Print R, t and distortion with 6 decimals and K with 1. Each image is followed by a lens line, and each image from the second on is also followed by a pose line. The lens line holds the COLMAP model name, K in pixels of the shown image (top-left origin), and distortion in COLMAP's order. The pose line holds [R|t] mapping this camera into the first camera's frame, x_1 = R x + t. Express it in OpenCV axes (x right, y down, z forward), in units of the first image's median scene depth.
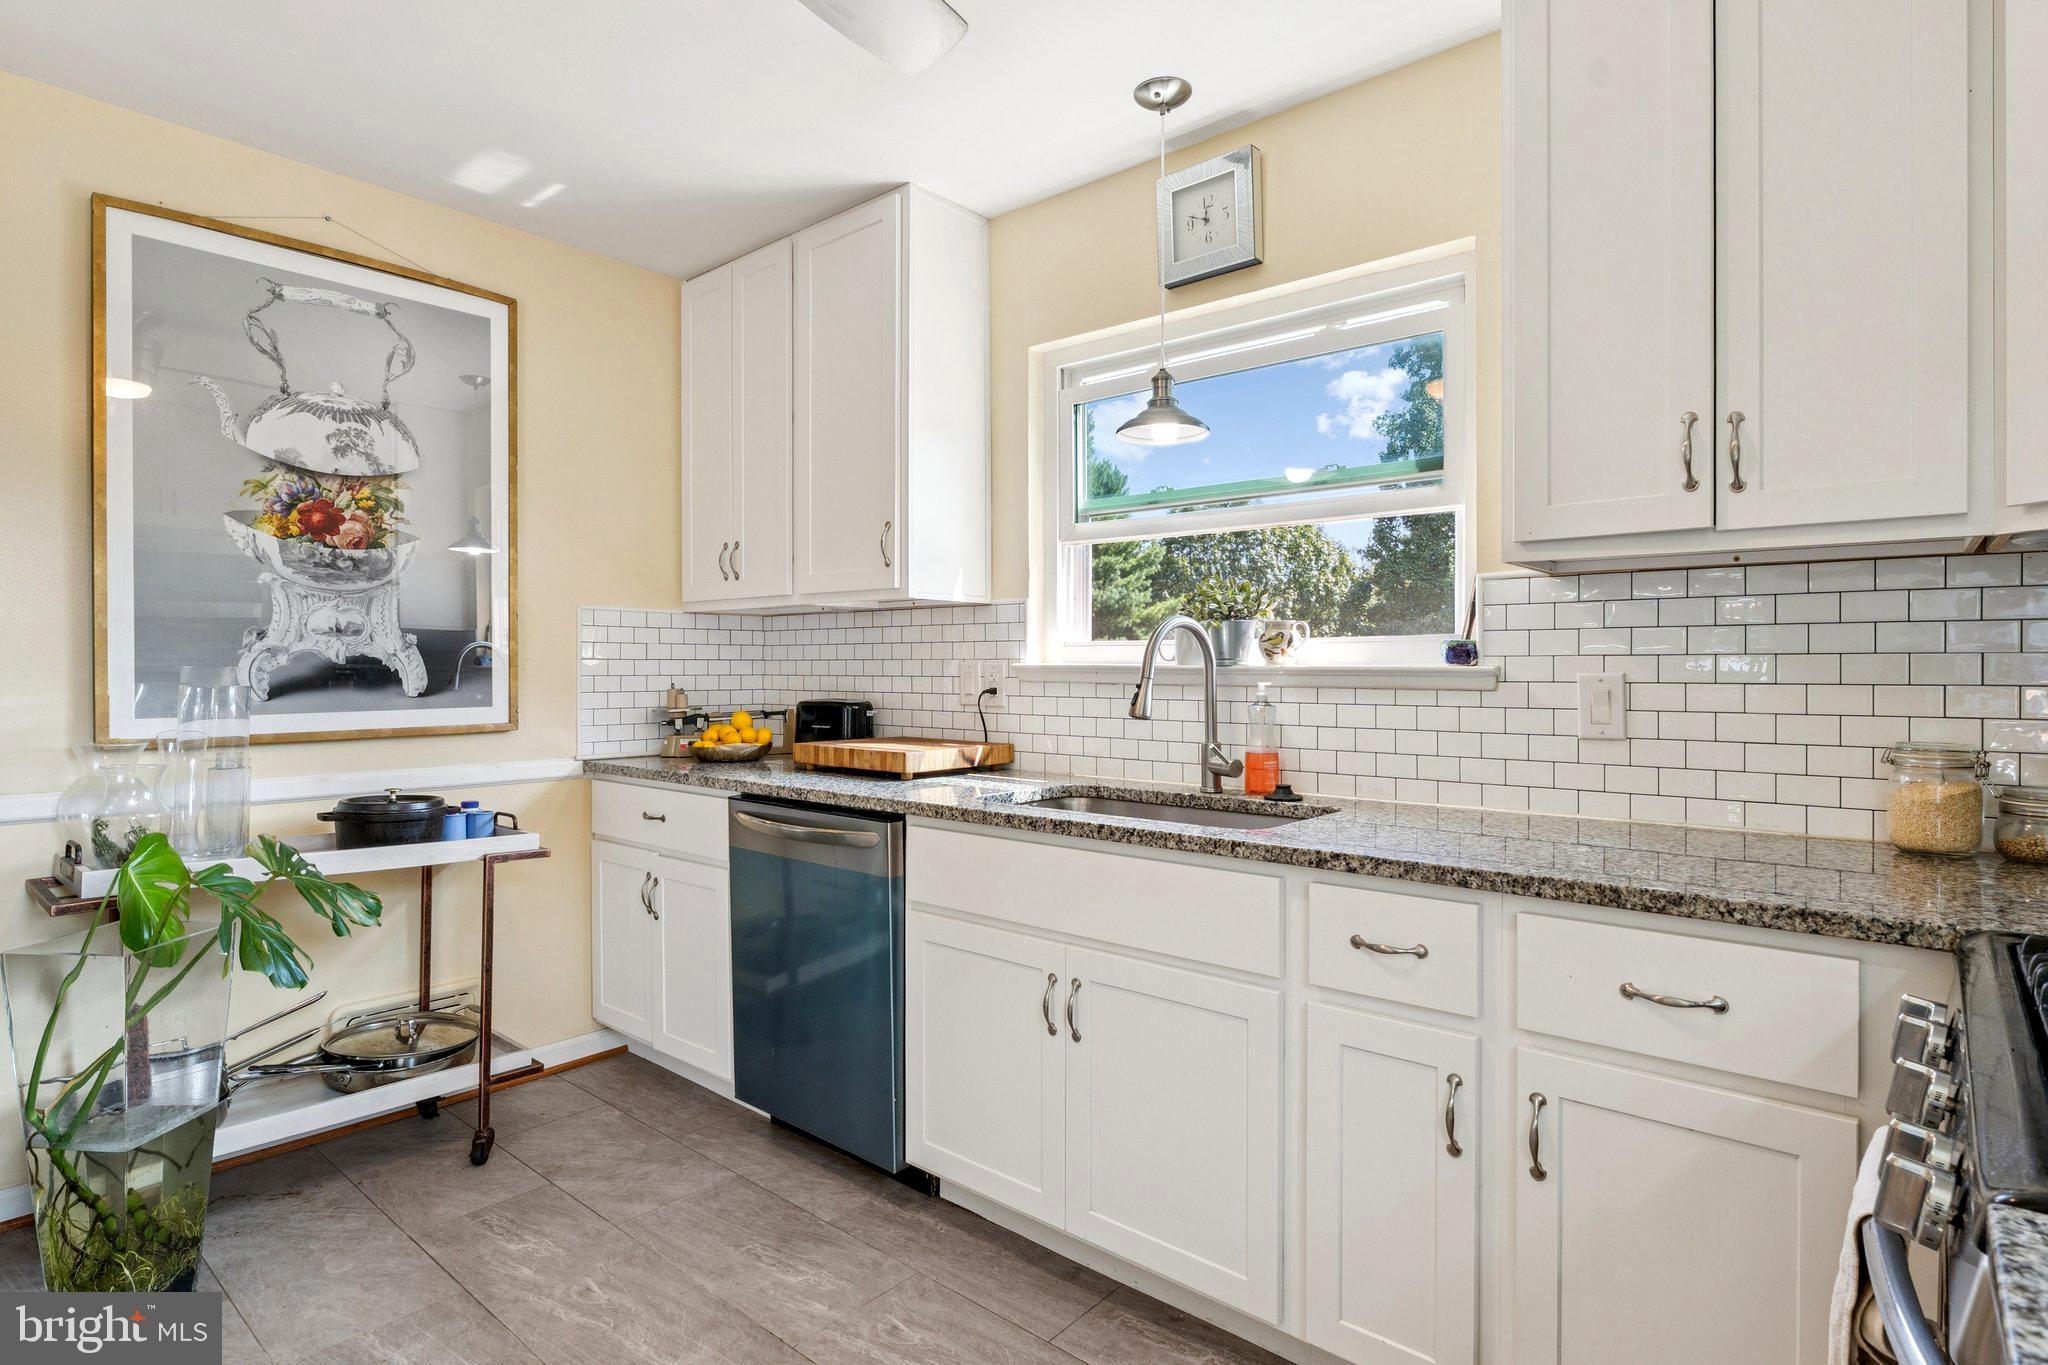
lens RADIAL K [[1054.0, 0, 1020.7], [0, 1054.0, 668.0], [0, 0, 1]] dist [-0.002136, -0.000065]
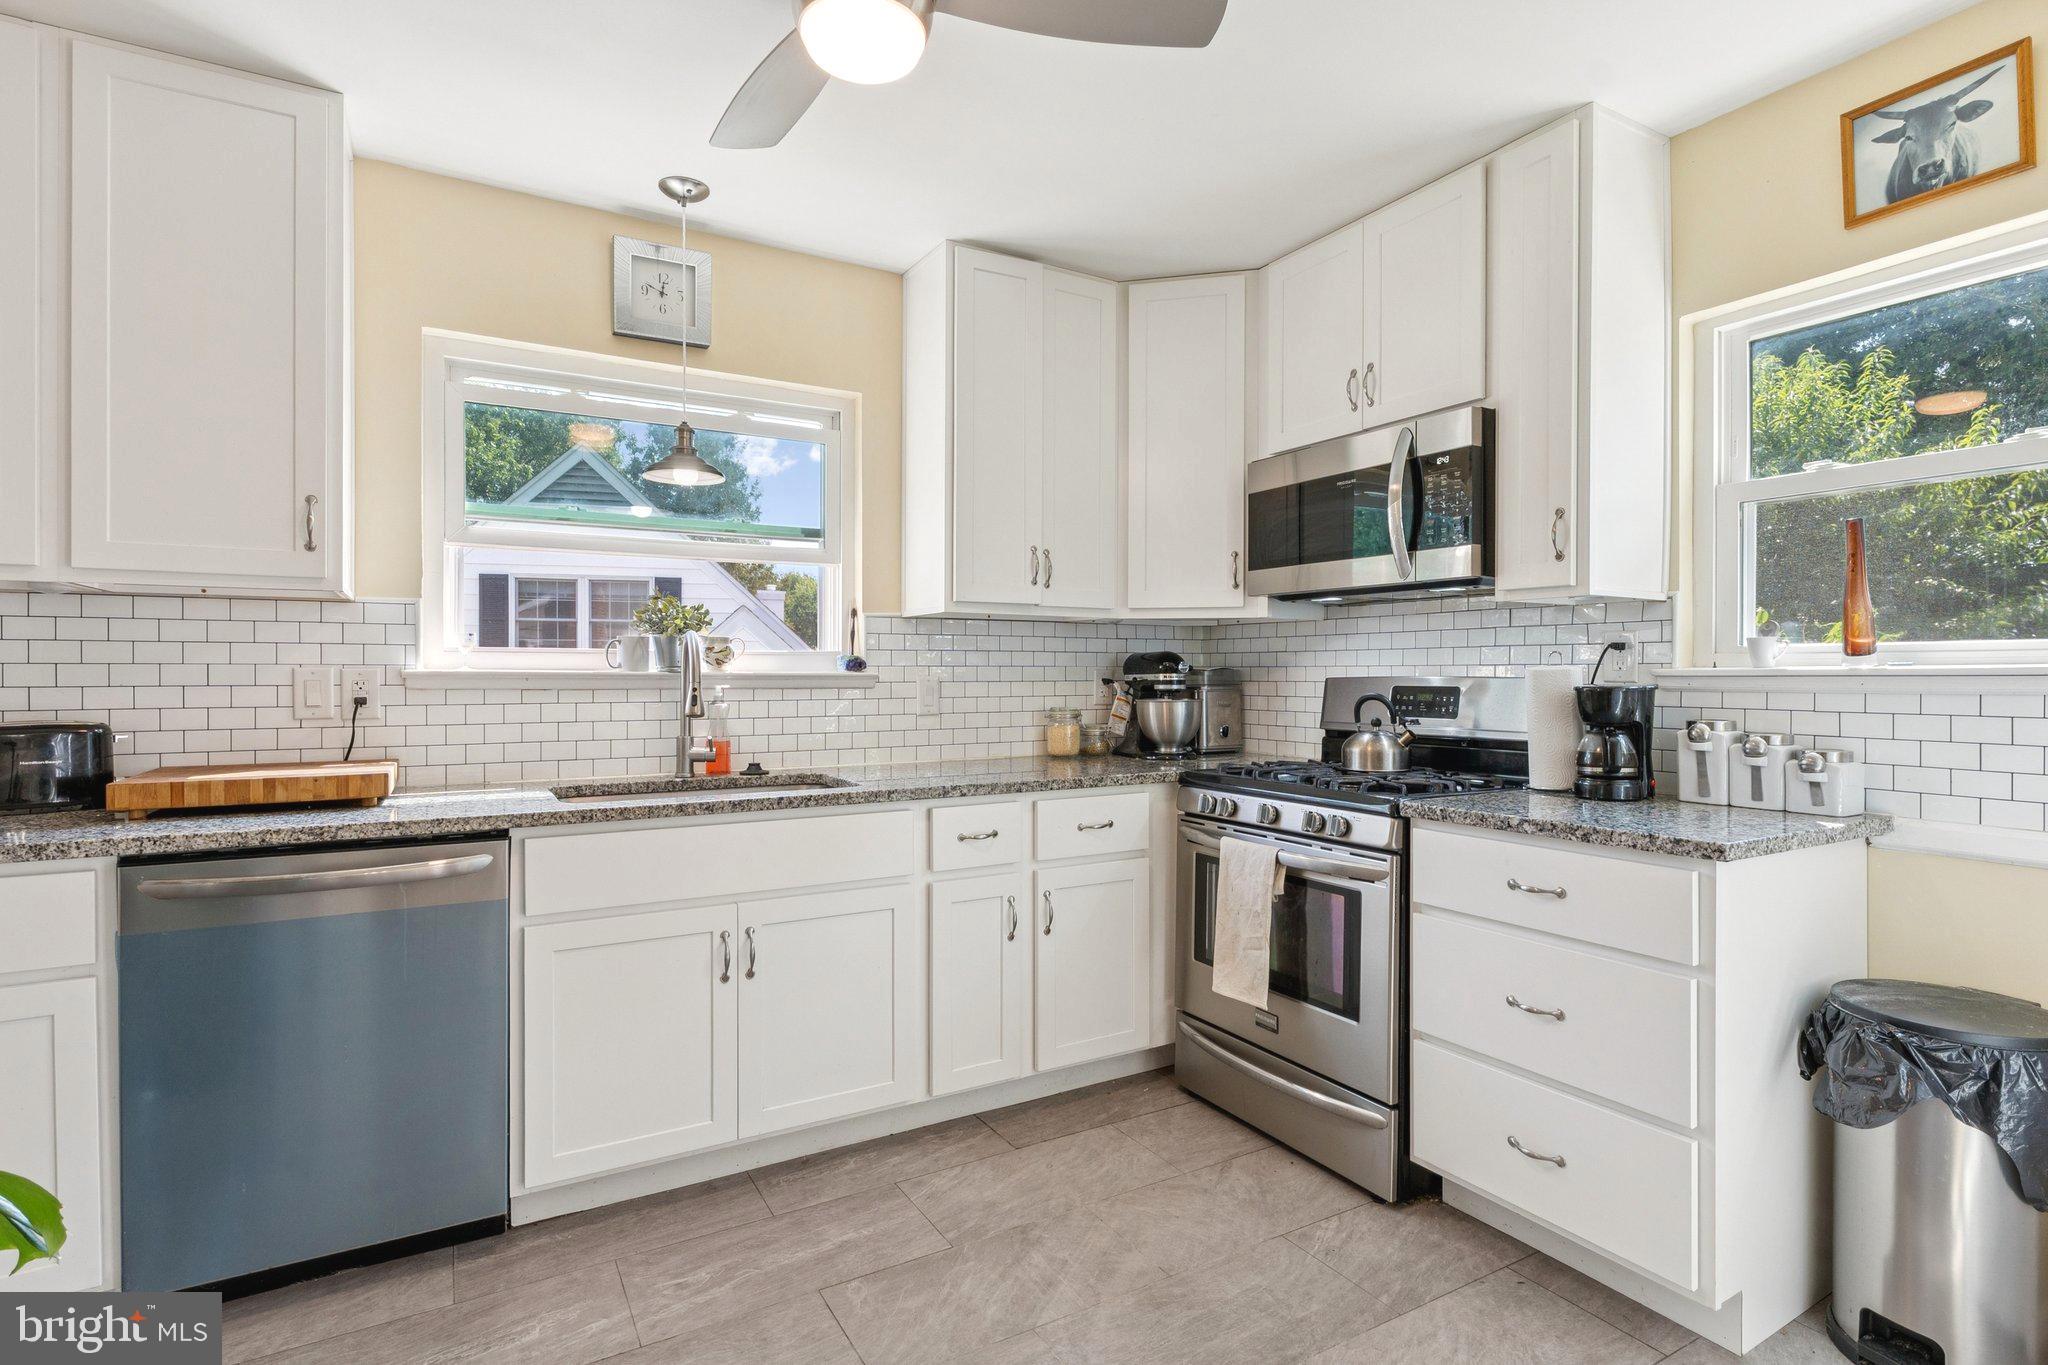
lens RADIAL K [[1003.2, 0, 1016.8], [0, 1003.2, 675.9], [0, 0, 1]] dist [-0.001204, -0.000332]
pose [[0.329502, -0.003215, 0.944149, -0.781689], [0.001573, 0.999995, 0.002856, -0.000696], [-0.944153, 0.000544, 0.329506, 0.266334]]
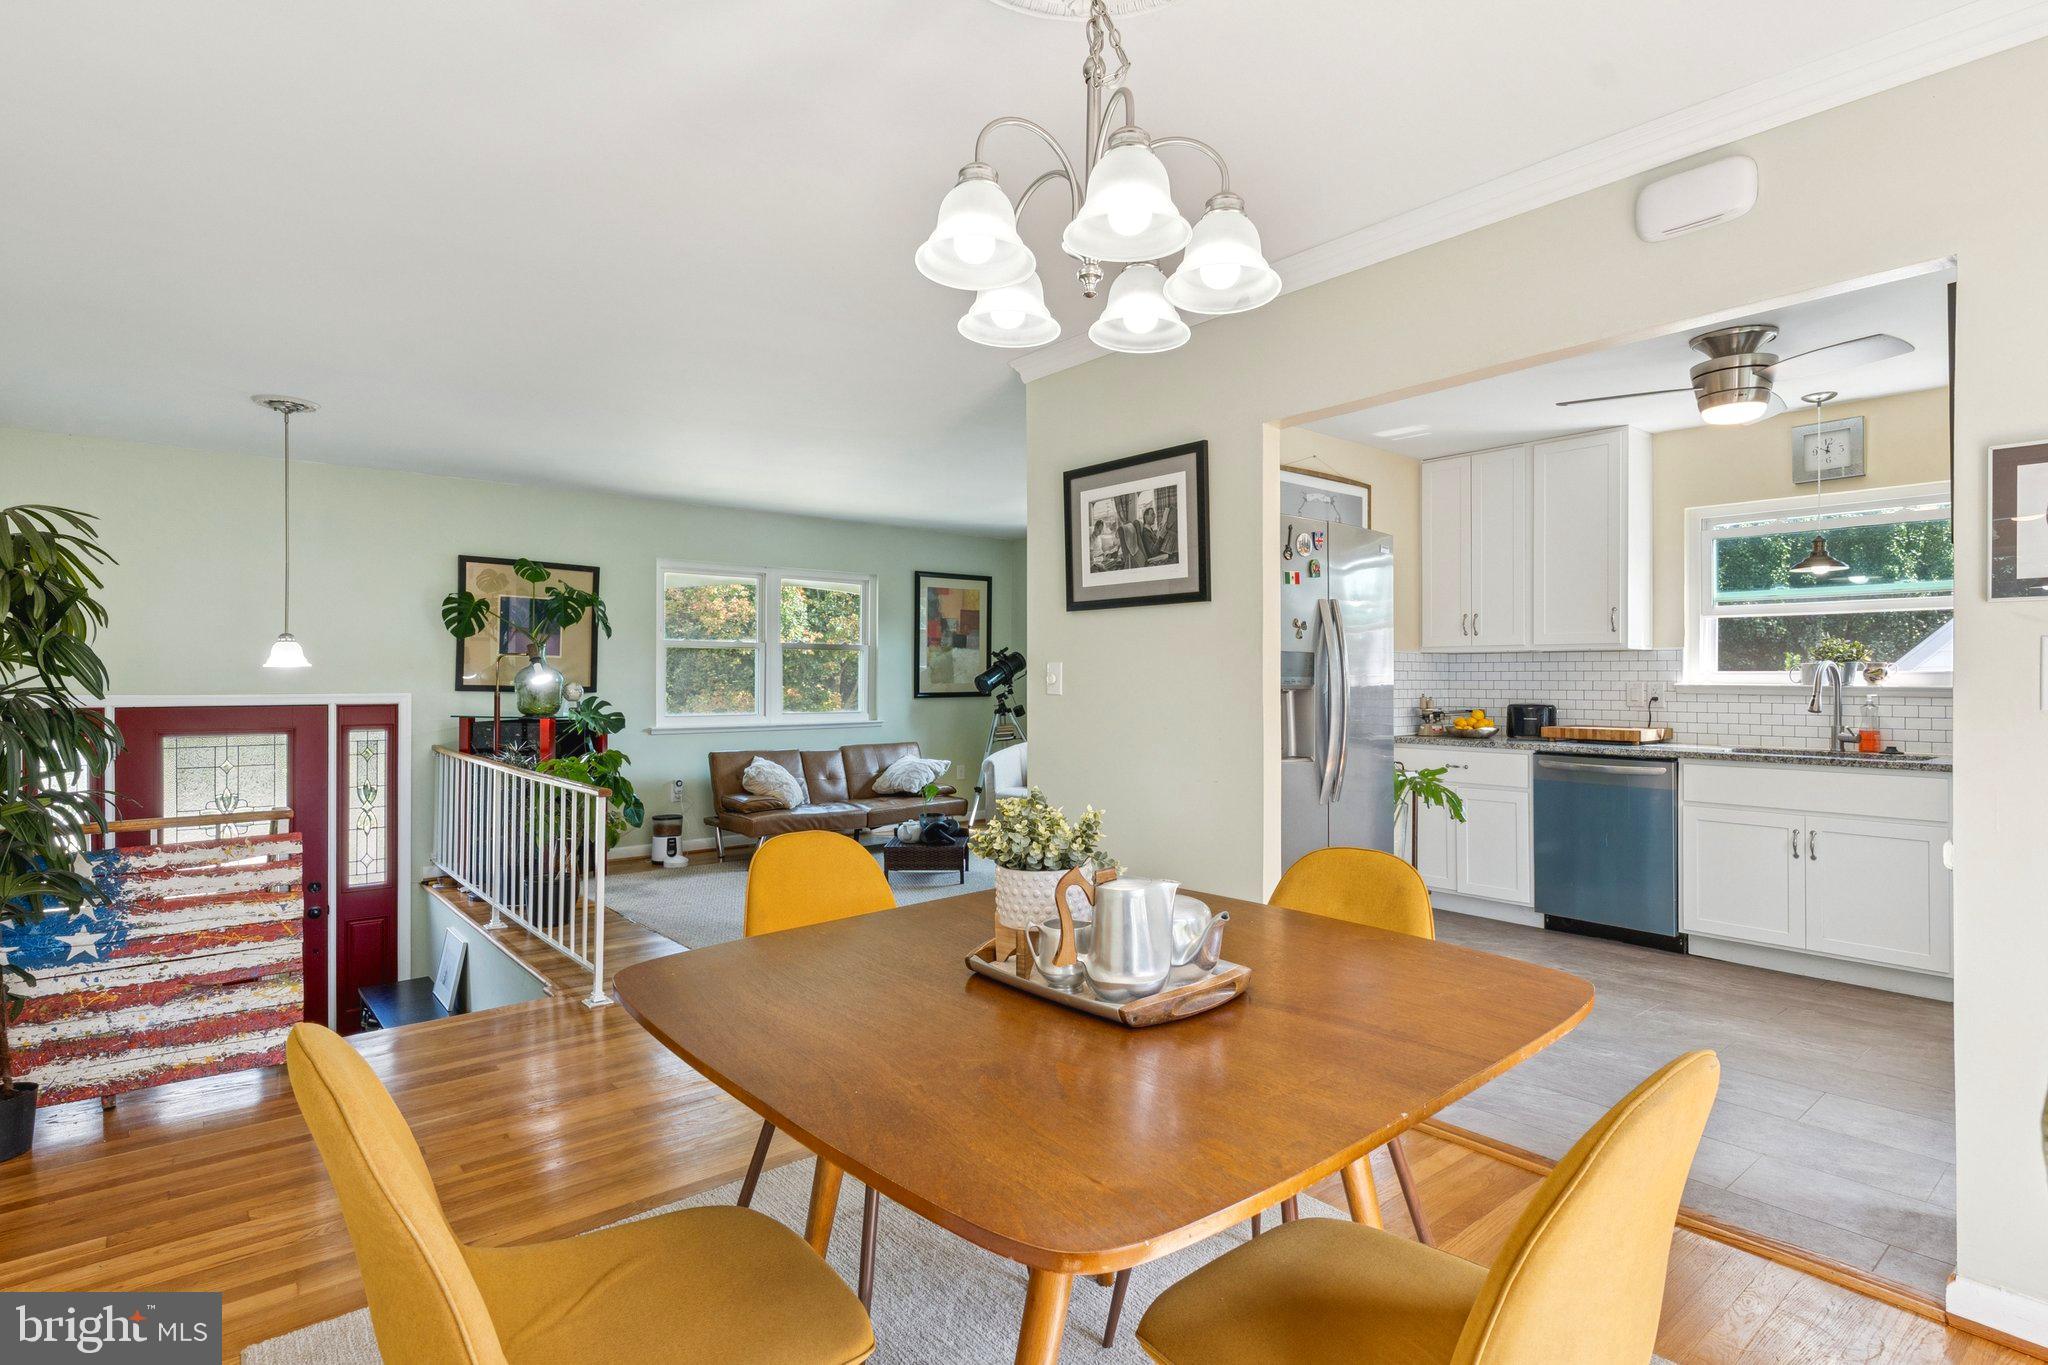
lens RADIAL K [[1032.8, 0, 1024.0], [0, 1032.8, 682.5], [0, 0, 1]] dist [0.001305, 0.000261]
pose [[0.988199, 0.002715, -0.153150, -1.013580], [-0.002304, 0.999993, 0.002859, -0.010565], [0.153156, -0.002473, 0.988199, -1.114813]]
